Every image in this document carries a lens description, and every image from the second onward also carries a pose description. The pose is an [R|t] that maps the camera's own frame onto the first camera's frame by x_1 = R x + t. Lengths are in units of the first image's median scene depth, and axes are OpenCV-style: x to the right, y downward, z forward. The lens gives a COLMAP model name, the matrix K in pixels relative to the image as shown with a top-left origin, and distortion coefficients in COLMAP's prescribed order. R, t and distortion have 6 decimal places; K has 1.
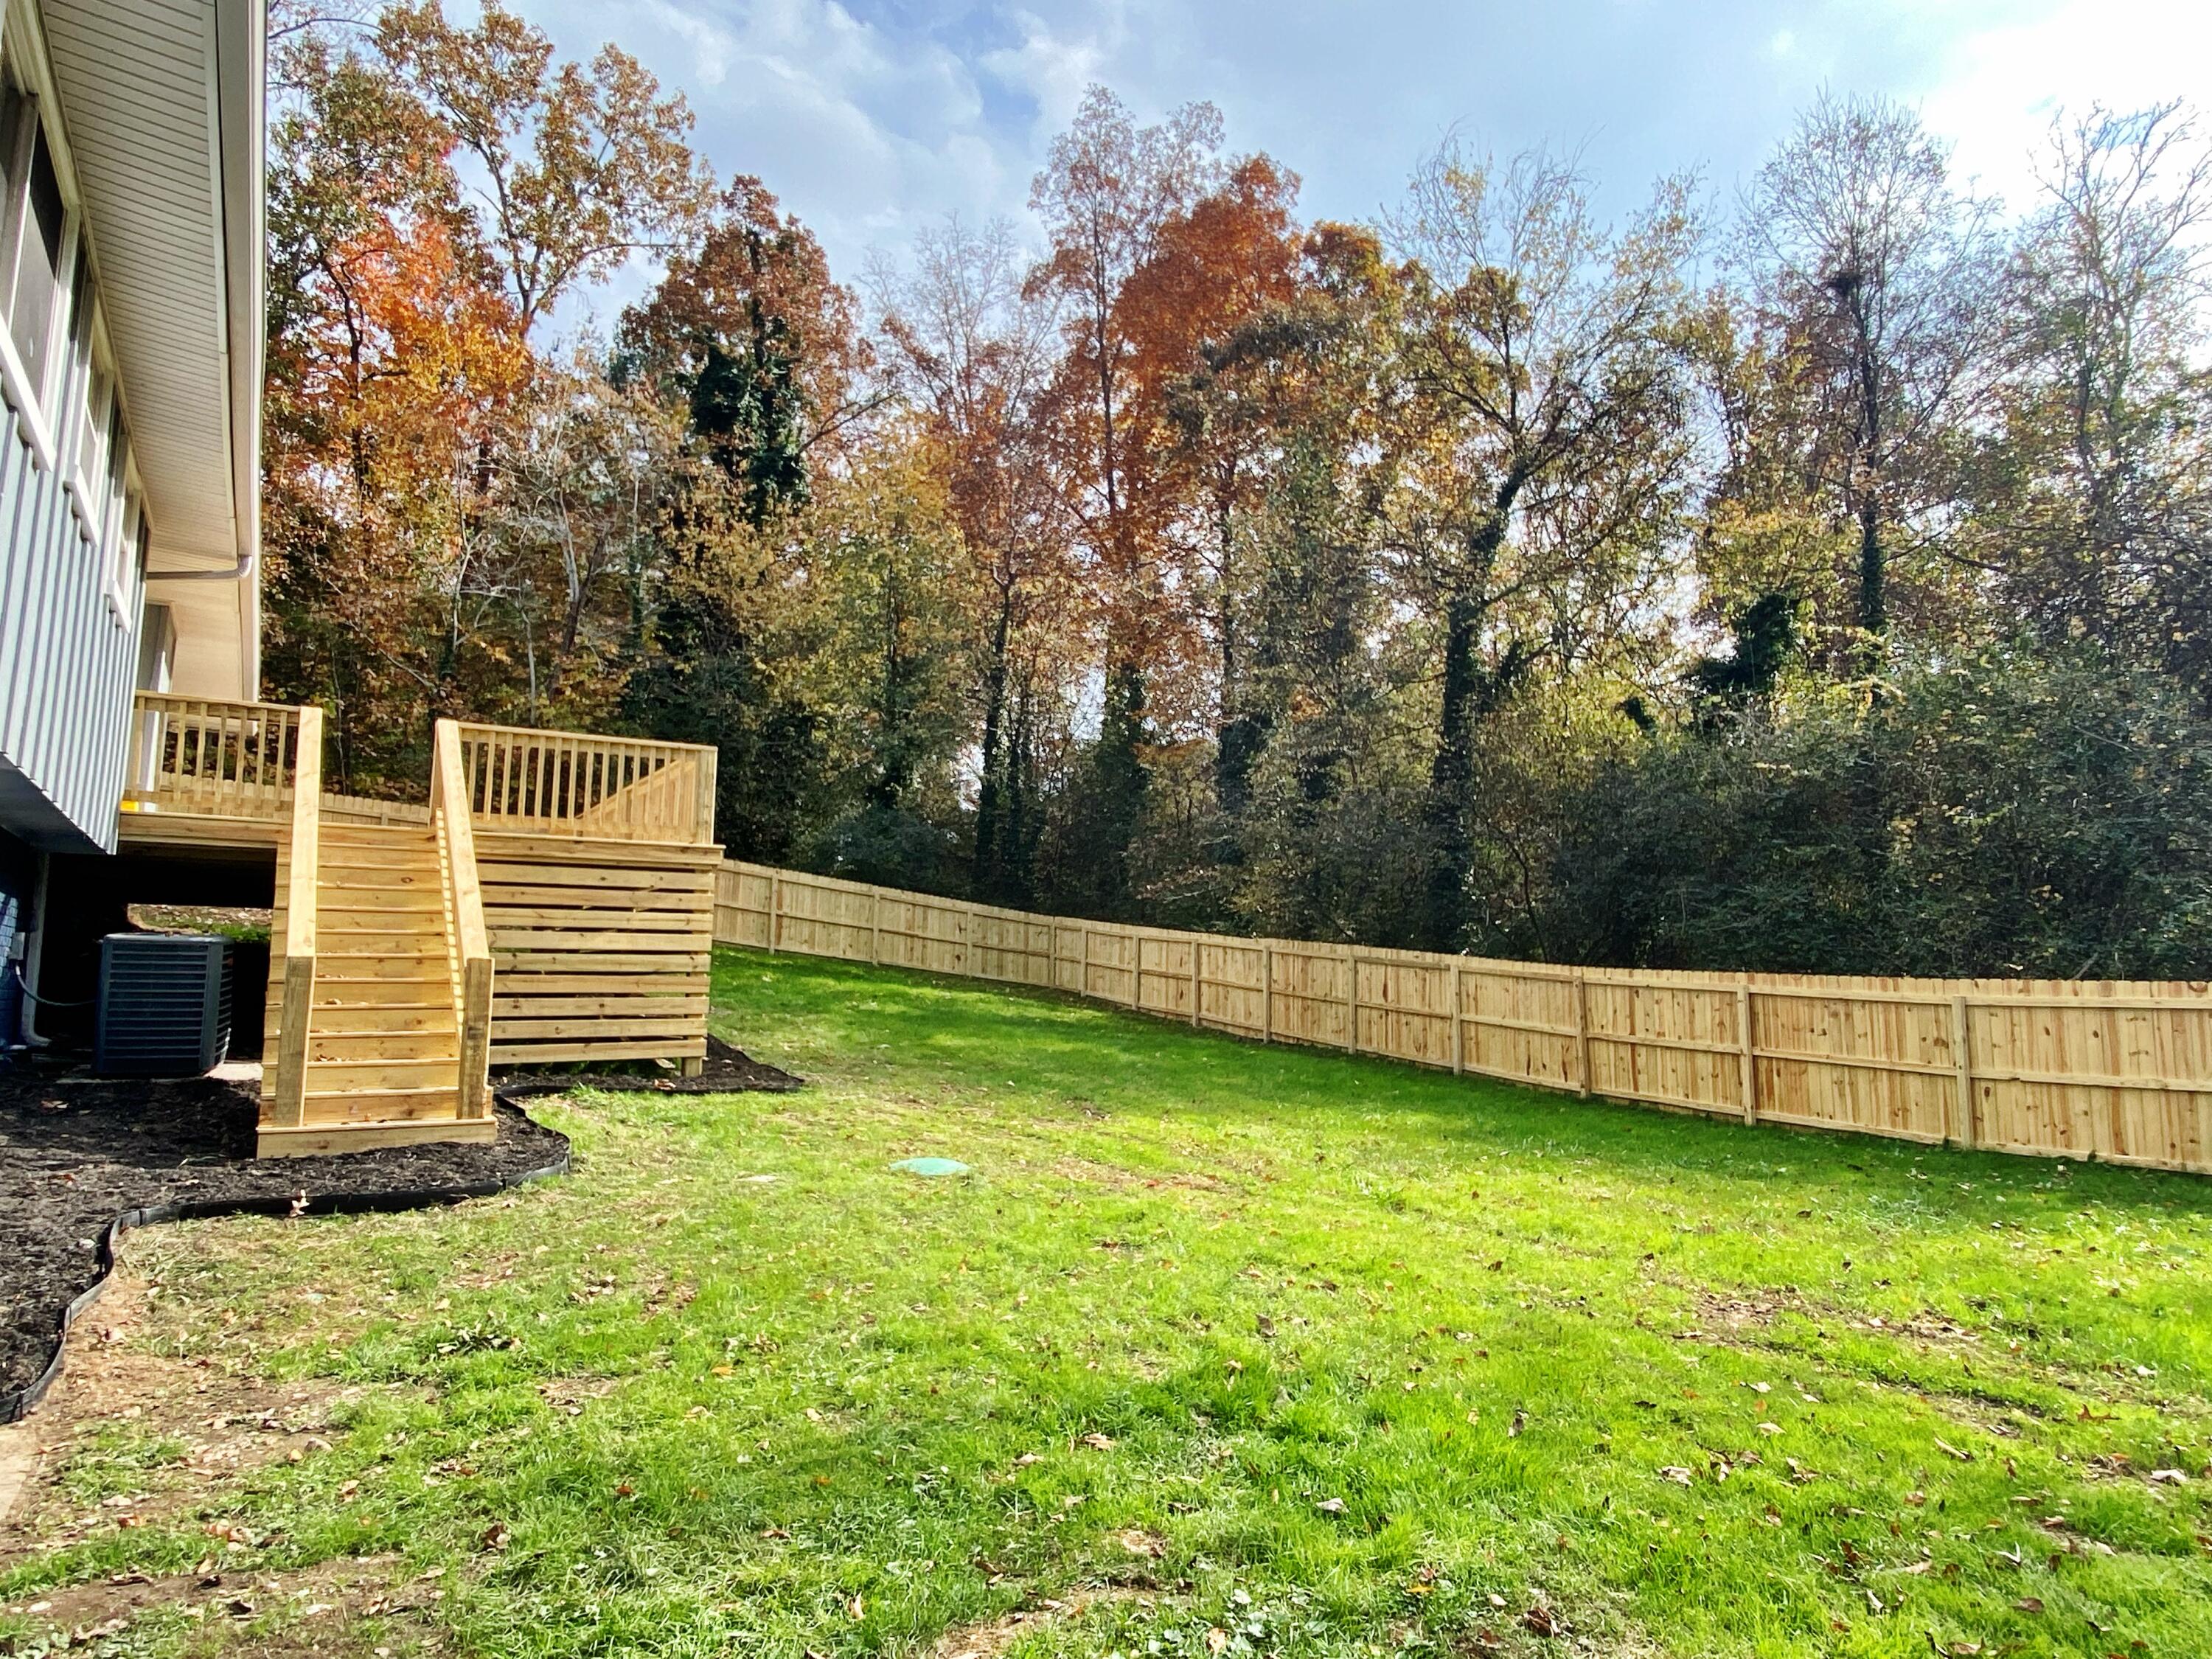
lens RADIAL K [[1373.4, 0, 1003.1], [0, 1373.4, 785.1], [0, 0, 1]] dist [0.039458, -0.054514]
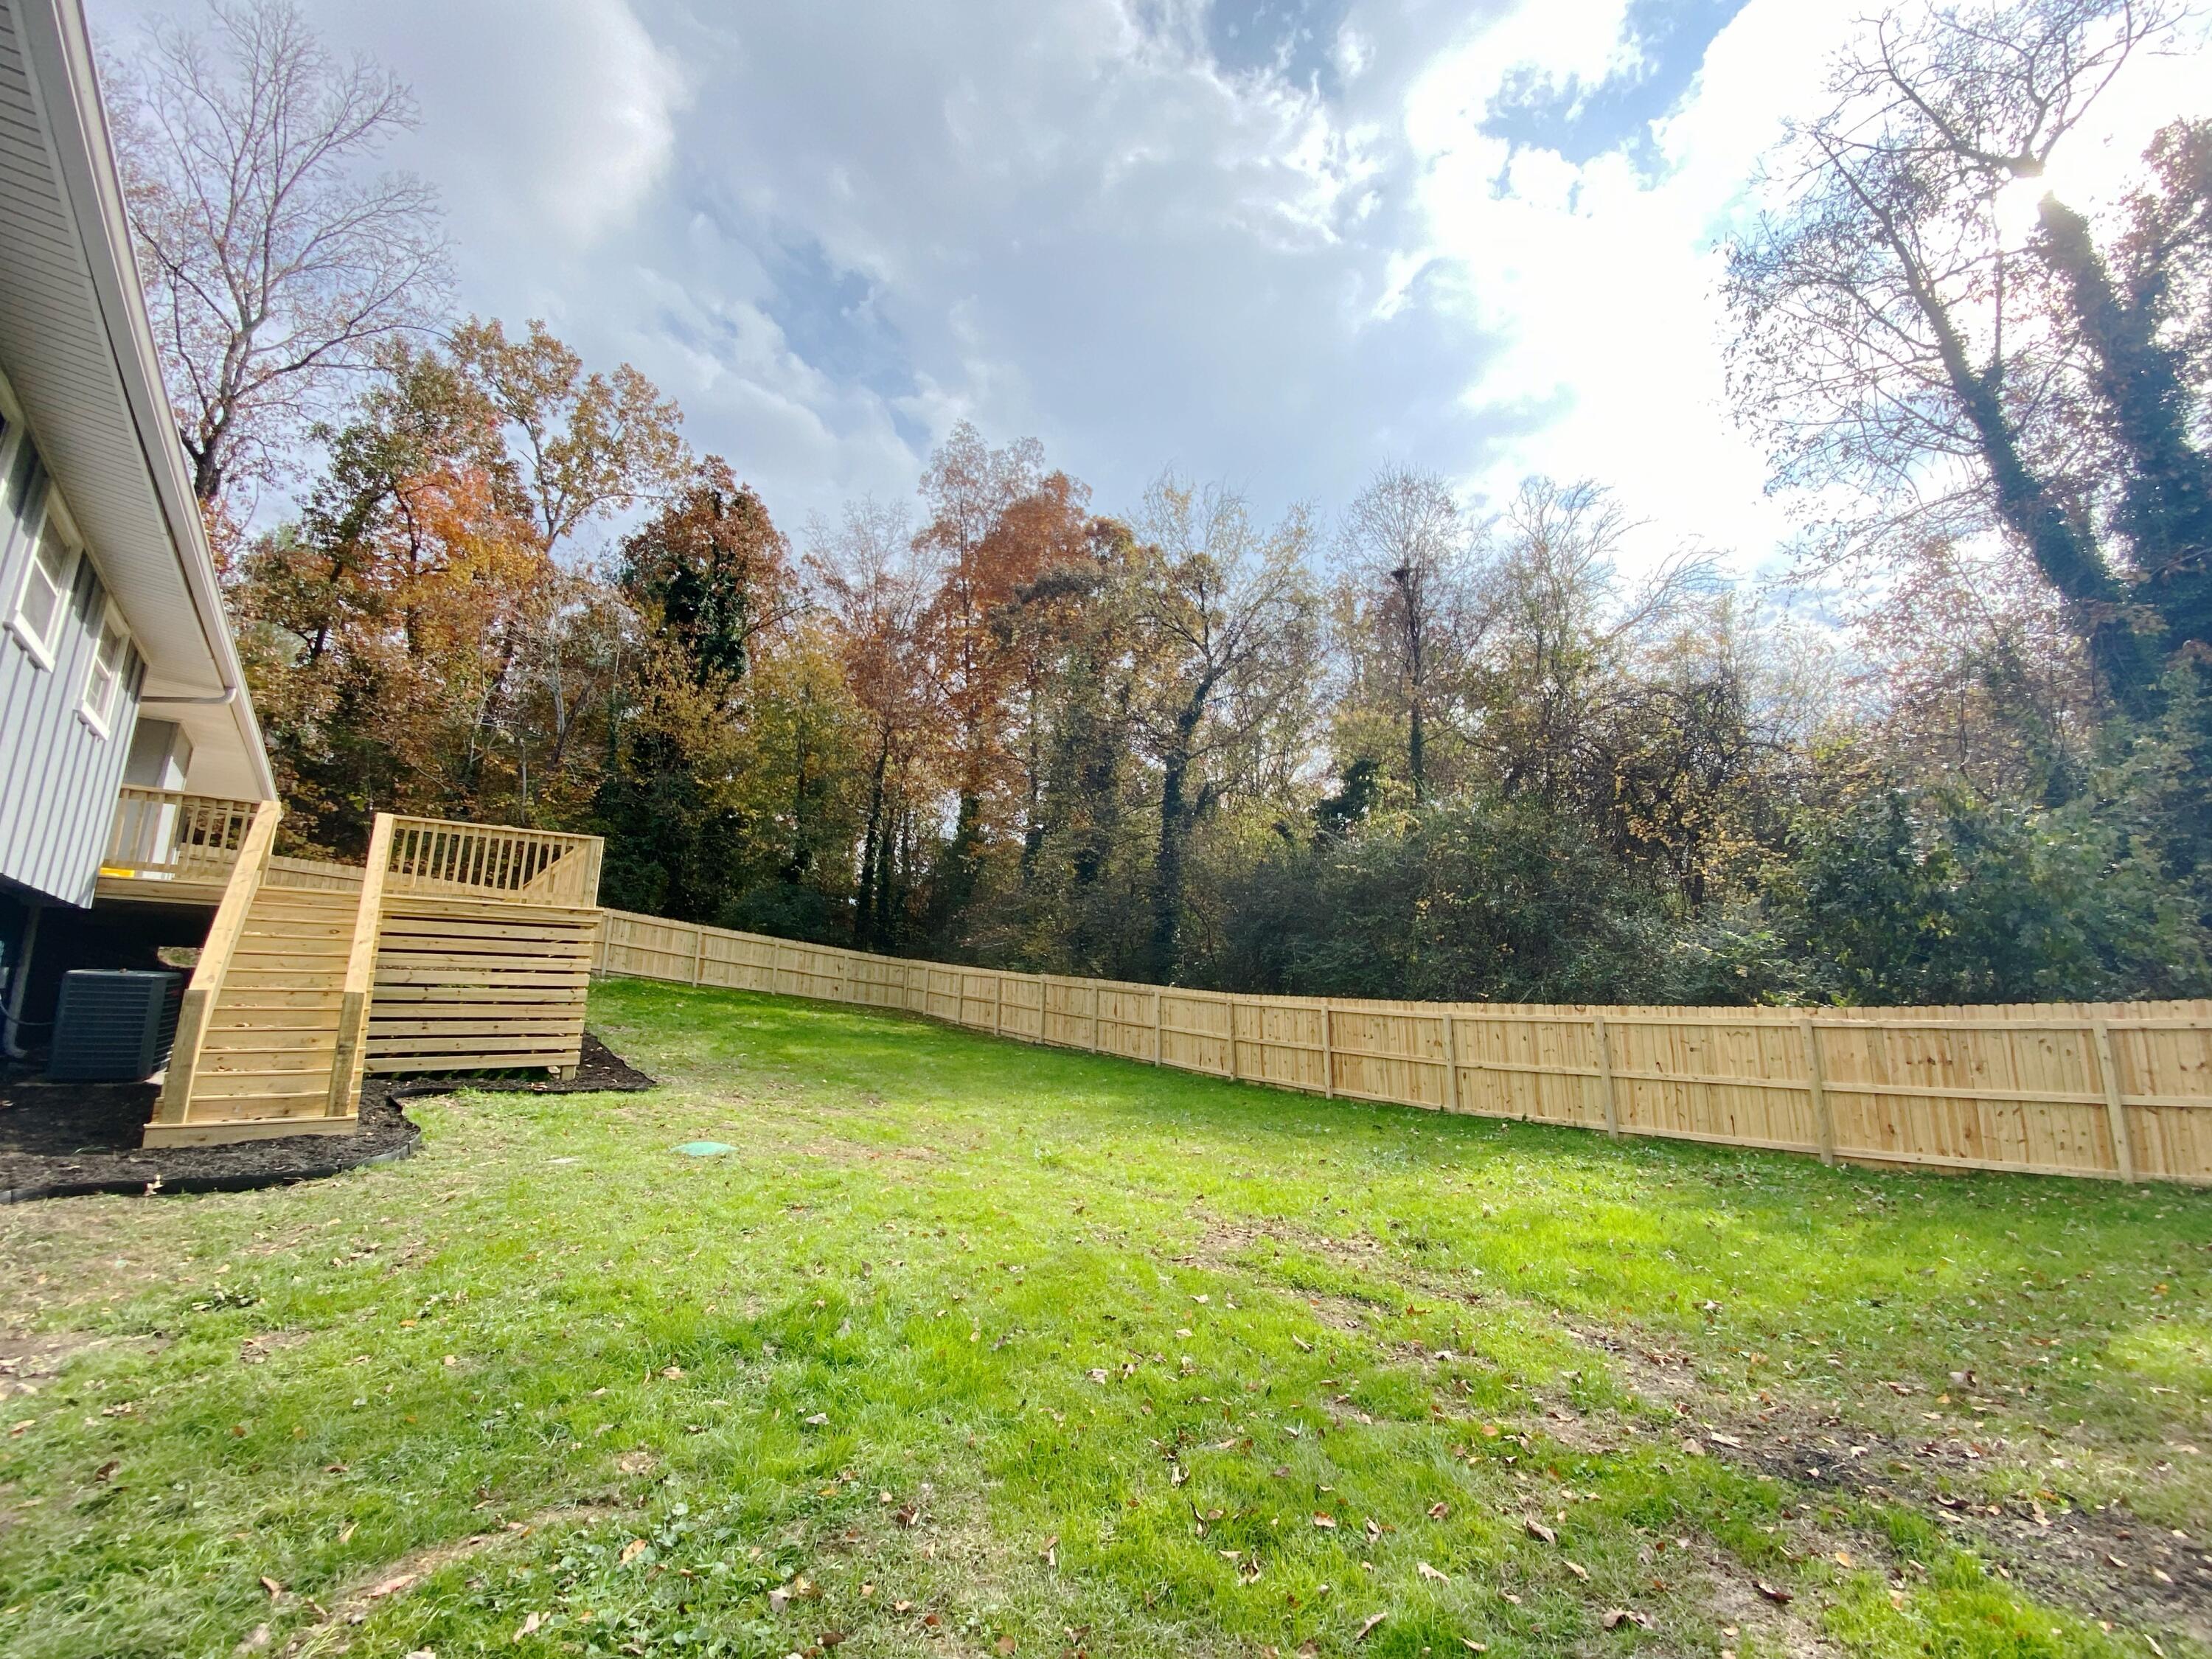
lens RADIAL K [[888.6, 0, 1106.9], [0, 888.6, 795.8], [0, 0, 1]] dist [0.007955, -0.015035]
pose [[0.988827, 0.030896, 0.145827, 0.118946], [-0.018625, 0.996226, -0.084771, -0.002304], [-0.147896, 0.081108, 0.985671, 0.023219]]
